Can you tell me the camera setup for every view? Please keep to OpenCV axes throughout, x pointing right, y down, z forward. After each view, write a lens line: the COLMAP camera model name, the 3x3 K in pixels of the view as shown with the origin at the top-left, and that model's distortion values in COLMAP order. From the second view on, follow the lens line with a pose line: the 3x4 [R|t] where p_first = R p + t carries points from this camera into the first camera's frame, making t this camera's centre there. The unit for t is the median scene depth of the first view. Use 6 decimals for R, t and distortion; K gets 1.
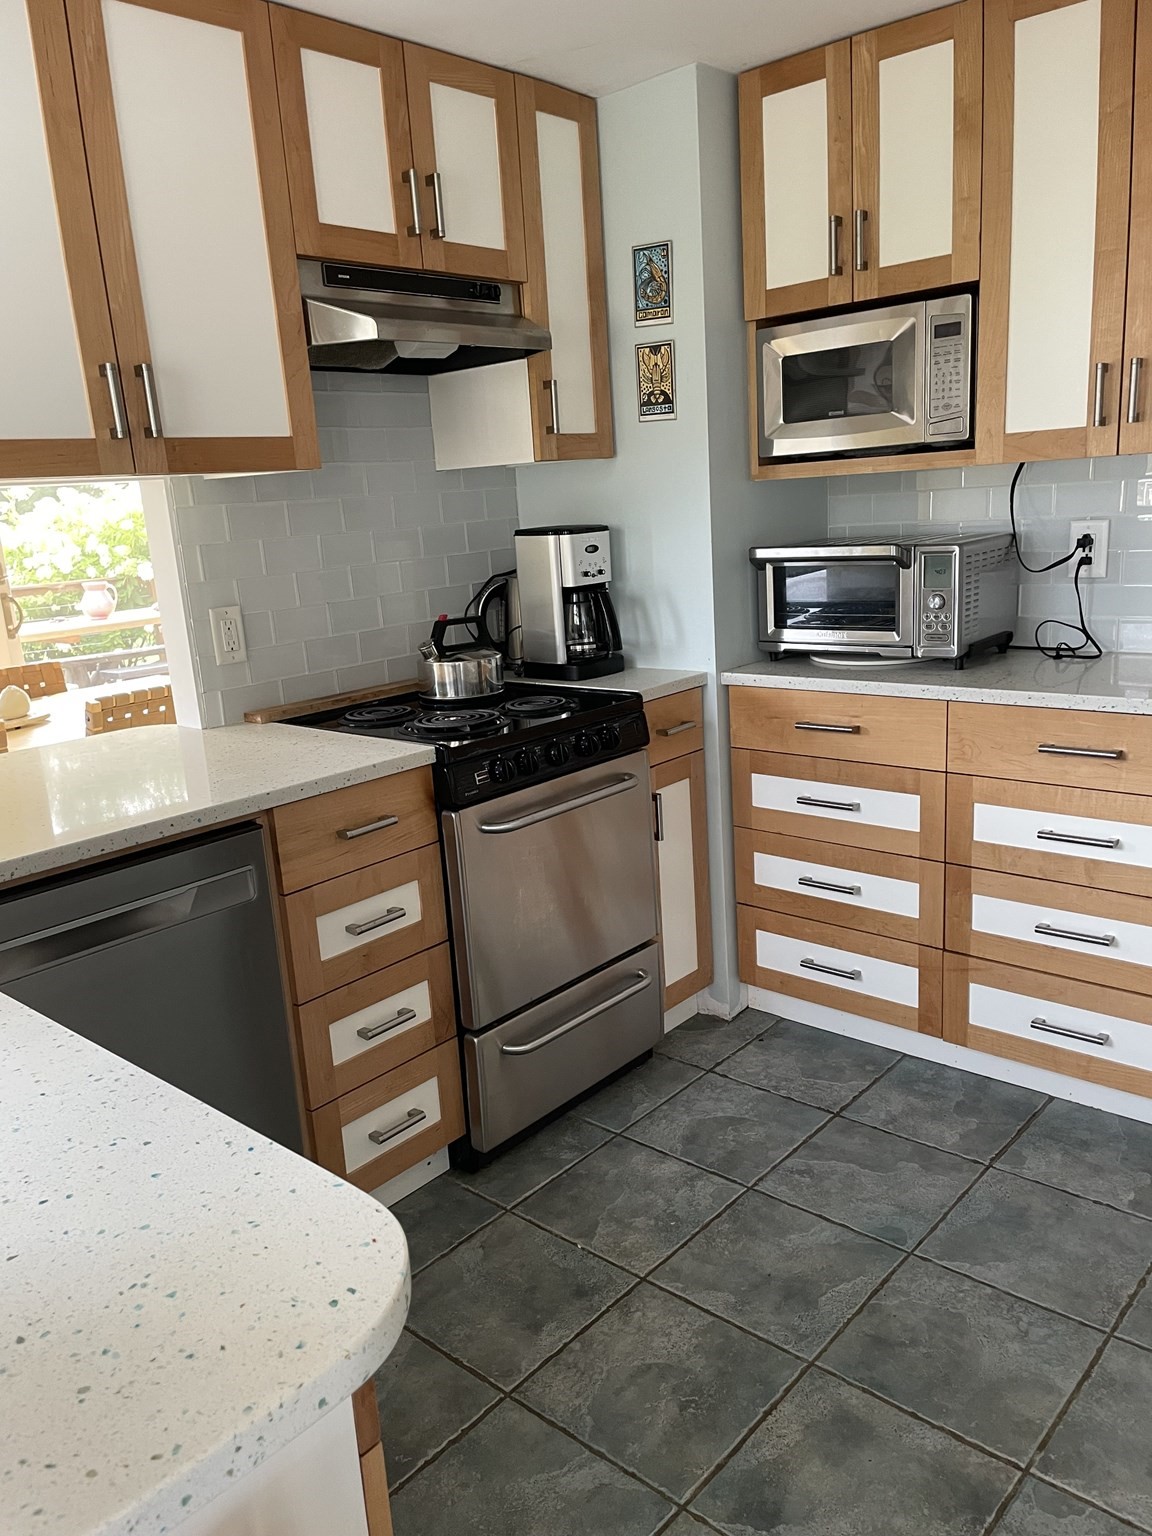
lens RADIAL K [[1167.2, 0, 579.9], [0, 1167.2, 764.4], [0, 0, 1]] dist [0.083061, -0.090163]
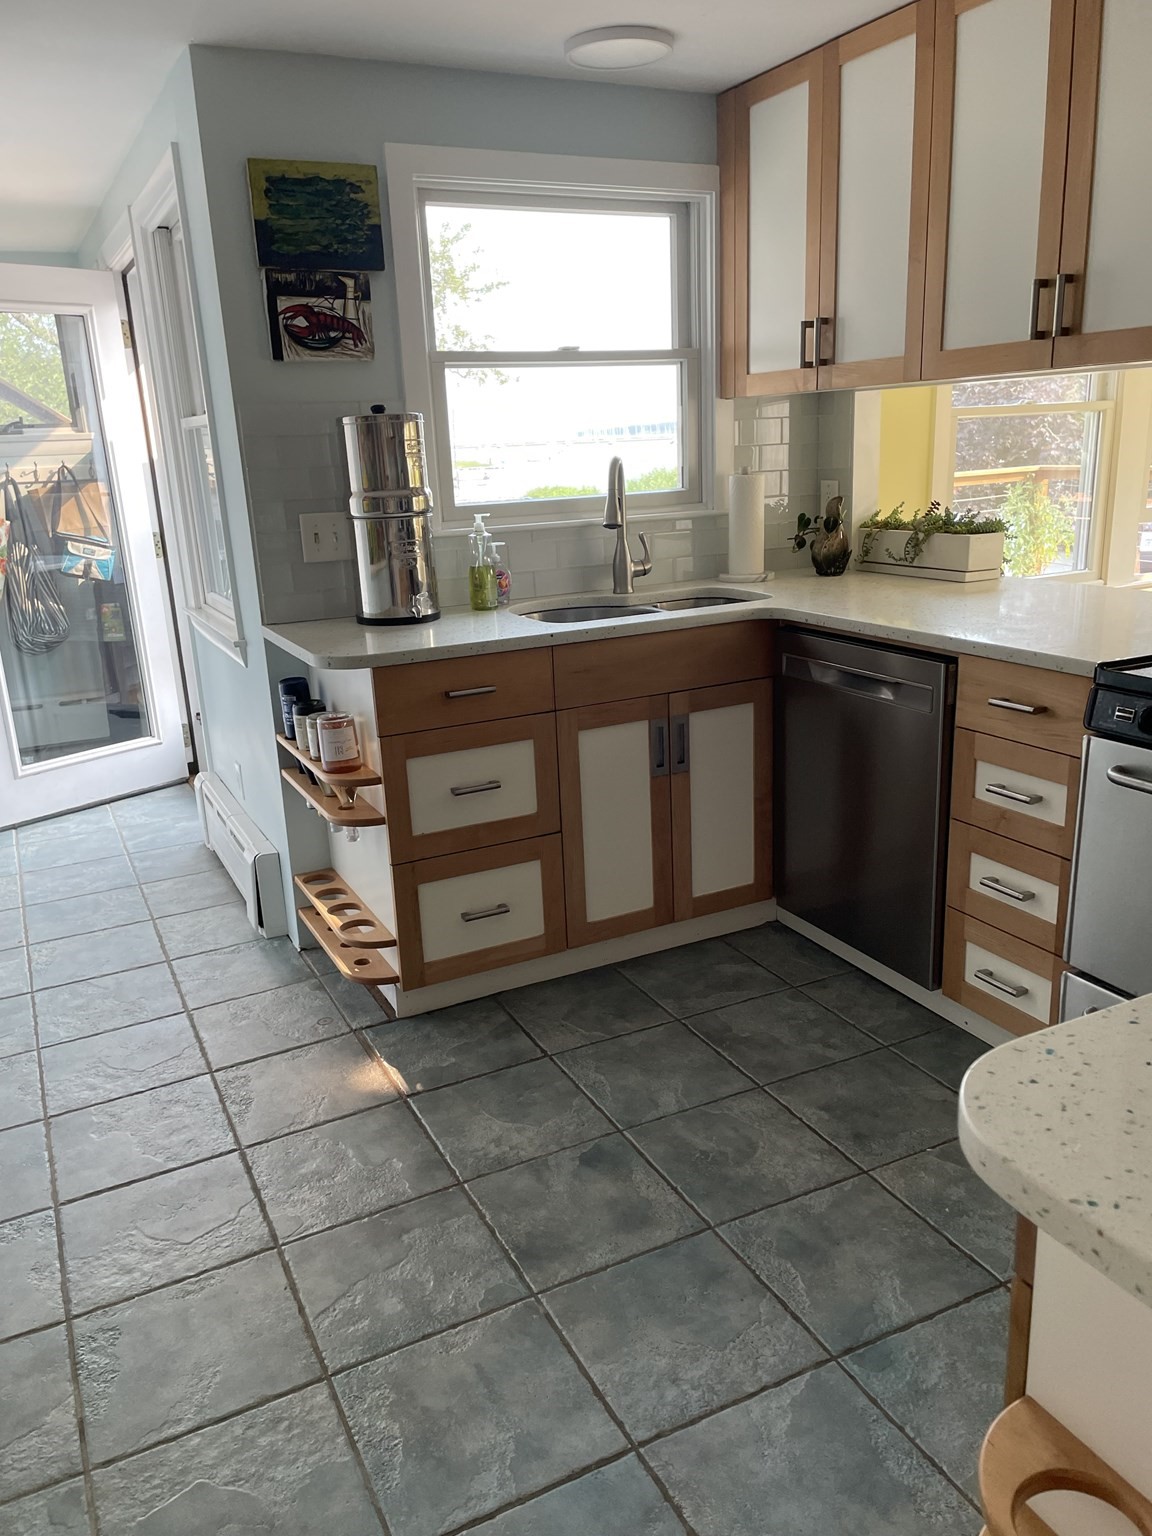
lens RADIAL K [[1167.2, 0, 582.8], [0, 1167.2, 765.7], [0, 0, 1]] dist [0.083061, -0.090163]
pose [[-0.368997, 0.316666, -0.873821, 1.098780], [-0.169979, 0.901319, 0.398410, -0.305910], [0.913755, 0.295543, -0.278757, 1.111258]]
